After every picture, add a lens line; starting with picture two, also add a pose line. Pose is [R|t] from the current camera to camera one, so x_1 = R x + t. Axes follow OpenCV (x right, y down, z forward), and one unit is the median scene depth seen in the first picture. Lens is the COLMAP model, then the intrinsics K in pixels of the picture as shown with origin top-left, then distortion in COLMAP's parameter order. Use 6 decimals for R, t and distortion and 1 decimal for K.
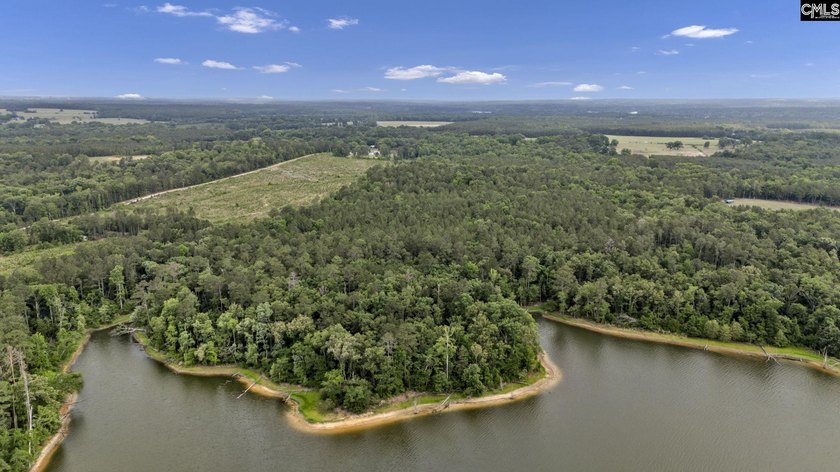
lens RADIAL K [[613.2, 0, 420.0], [0, 613.2, 236.0], [0, 0, 1]] dist [0.088316, -0.085678]
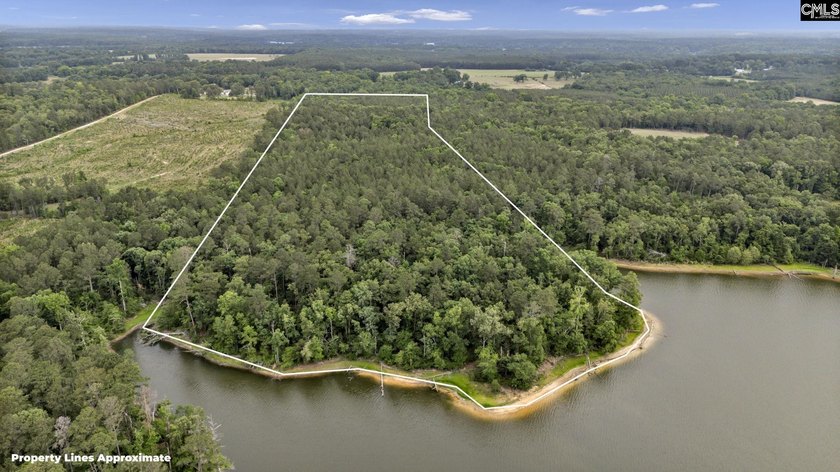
lens RADIAL K [[619.7, 0, 420.0], [0, 619.7, 236.0], [0, 0, 1]] dist [0.086566, -0.082656]
pose [[0.944137, -0.101605, 0.313498, -0.428368], [0.068912, 0.991124, 0.113688, -0.052443], [-0.322266, -0.085733, 0.942759, 0.142330]]
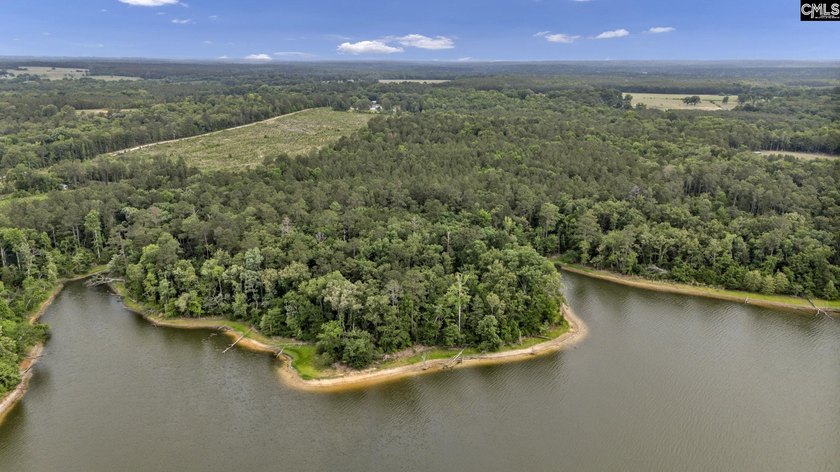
lens RADIAL K [[619.7, 0, 420.0], [0, 619.7, 236.0], [0, 0, 1]] dist [0.086566, -0.082656]
pose [[0.999990, 0.002510, -0.003803, -0.008469], [-0.002300, 0.998522, 0.054295, 0.039692], [0.003934, -0.054286, 0.998518, 0.100452]]
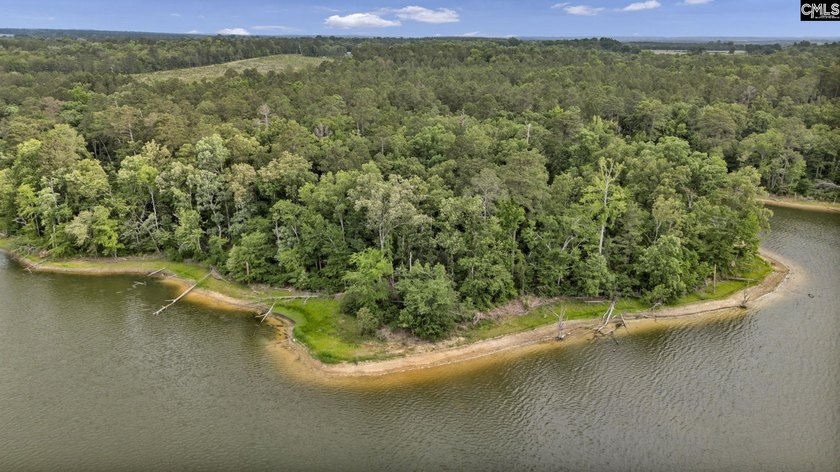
lens RADIAL K [[619.7, 0, 420.0], [0, 619.7, 236.0], [0, 0, 1]] dist [0.086566, -0.082656]
pose [[0.998646, -0.009703, 0.051108, -0.106385], [0.005349, 0.996396, 0.084654, 0.143344], [-0.051745, -0.084266, 0.995099, 0.463071]]
